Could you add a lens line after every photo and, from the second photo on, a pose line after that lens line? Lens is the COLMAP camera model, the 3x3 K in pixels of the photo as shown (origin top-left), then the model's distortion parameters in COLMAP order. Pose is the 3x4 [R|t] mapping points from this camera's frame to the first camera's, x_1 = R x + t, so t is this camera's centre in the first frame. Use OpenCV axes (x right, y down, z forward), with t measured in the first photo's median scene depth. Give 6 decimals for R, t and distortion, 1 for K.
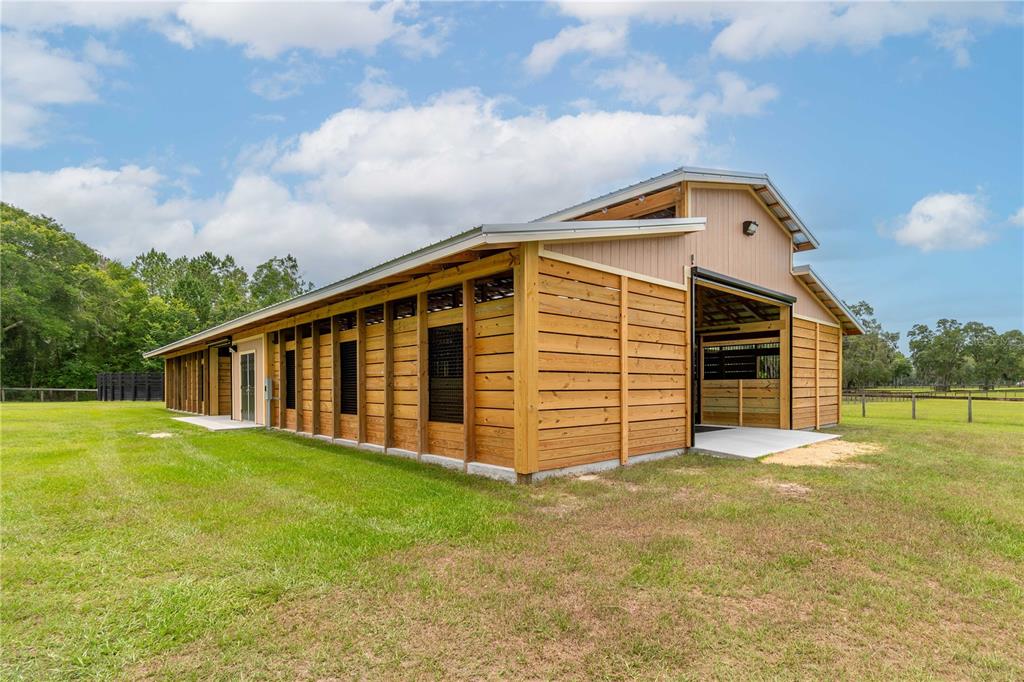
lens RADIAL K [[538.5, 0, 509.5], [0, 538.5, 390.1], [0, 0, 1]] dist [0.000308, 0.000791]
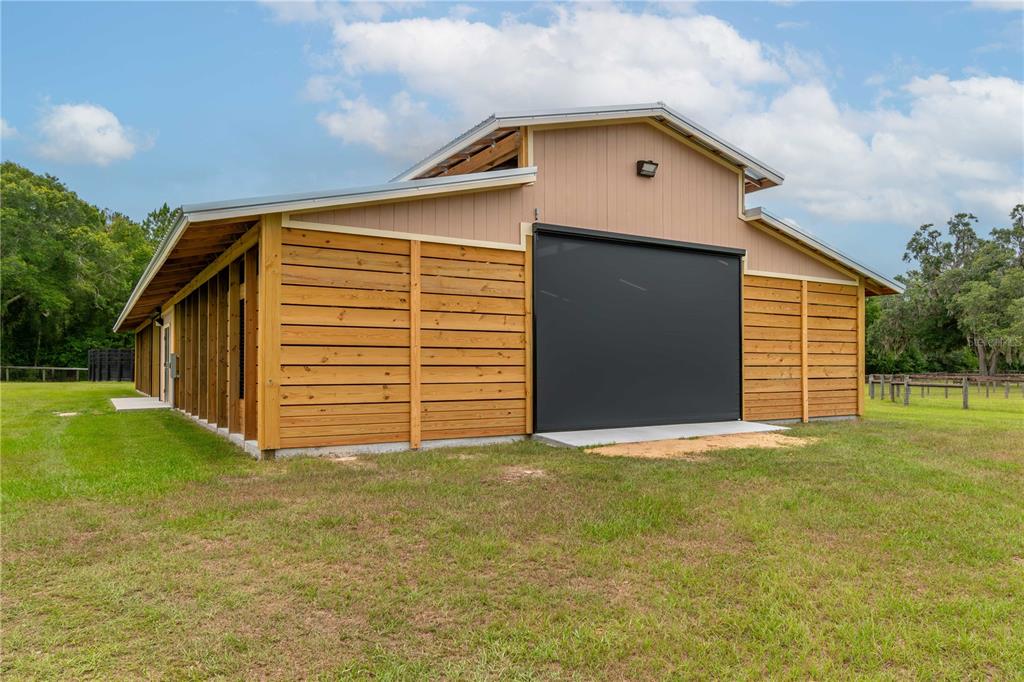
lens RADIAL K [[744.3, 0, 474.4], [0, 744.3, 356.6], [0, 0, 1]] dist [-0.002939, -0.003476]
pose [[0.973711, 0.000492, -0.227788, 0.133048], [-0.005549, 0.999752, -0.021560, 0.002441], [0.227721, 0.022258, 0.973472, -0.043621]]
